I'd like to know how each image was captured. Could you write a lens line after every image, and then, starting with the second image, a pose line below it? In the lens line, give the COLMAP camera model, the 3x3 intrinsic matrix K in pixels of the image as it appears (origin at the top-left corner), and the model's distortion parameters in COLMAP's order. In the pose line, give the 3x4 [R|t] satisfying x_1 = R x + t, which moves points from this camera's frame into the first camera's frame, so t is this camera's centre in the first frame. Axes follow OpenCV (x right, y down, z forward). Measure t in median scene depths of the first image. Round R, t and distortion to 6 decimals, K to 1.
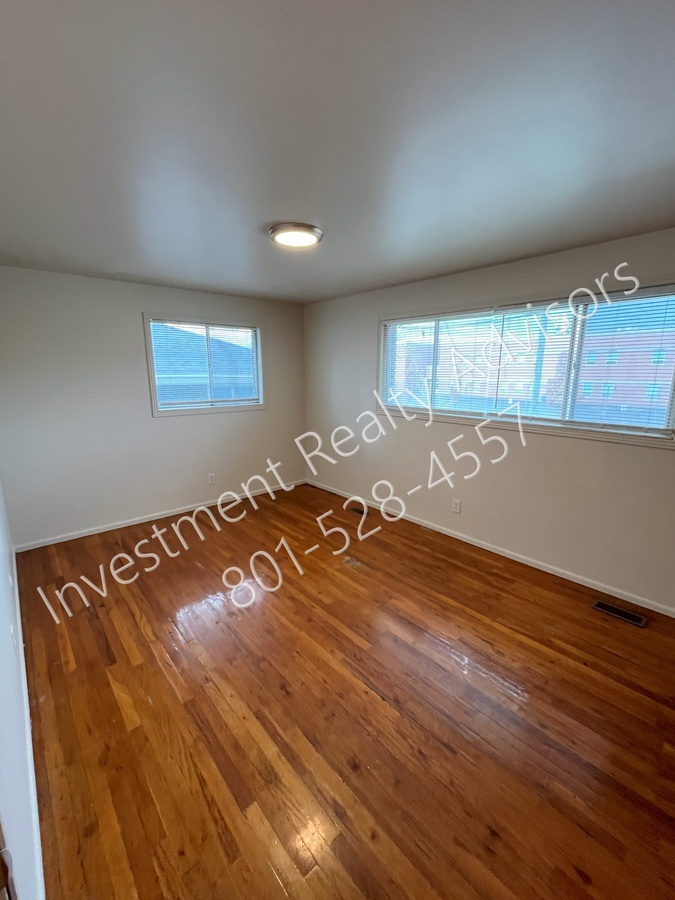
lens RADIAL K [[372.4, 0, 333.0], [0, 372.4, 450.2], [0, 0, 1]] dist [-0.002051, 0.000746]
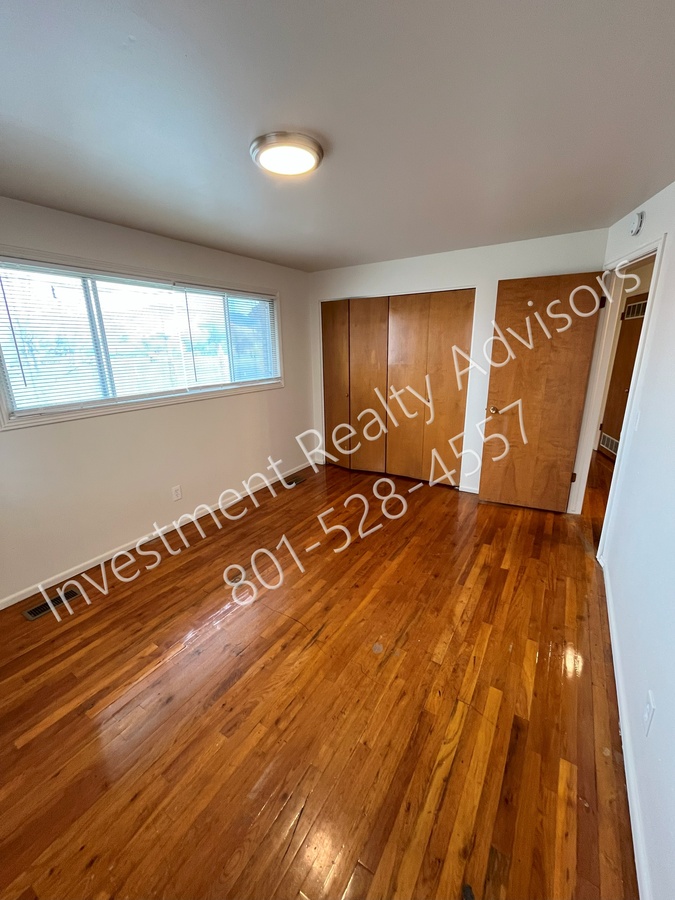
lens RADIAL K [[372.4, 0, 333.4], [0, 372.4, 450.0], [0, 0, 1]] dist [-0.002051, 0.000746]
pose [[-0.286833, -0.252681, 0.924056, -1.031676], [0.220544, 0.921260, 0.320375, -0.272058], [-0.932248, 0.295689, -0.208521, 1.323703]]
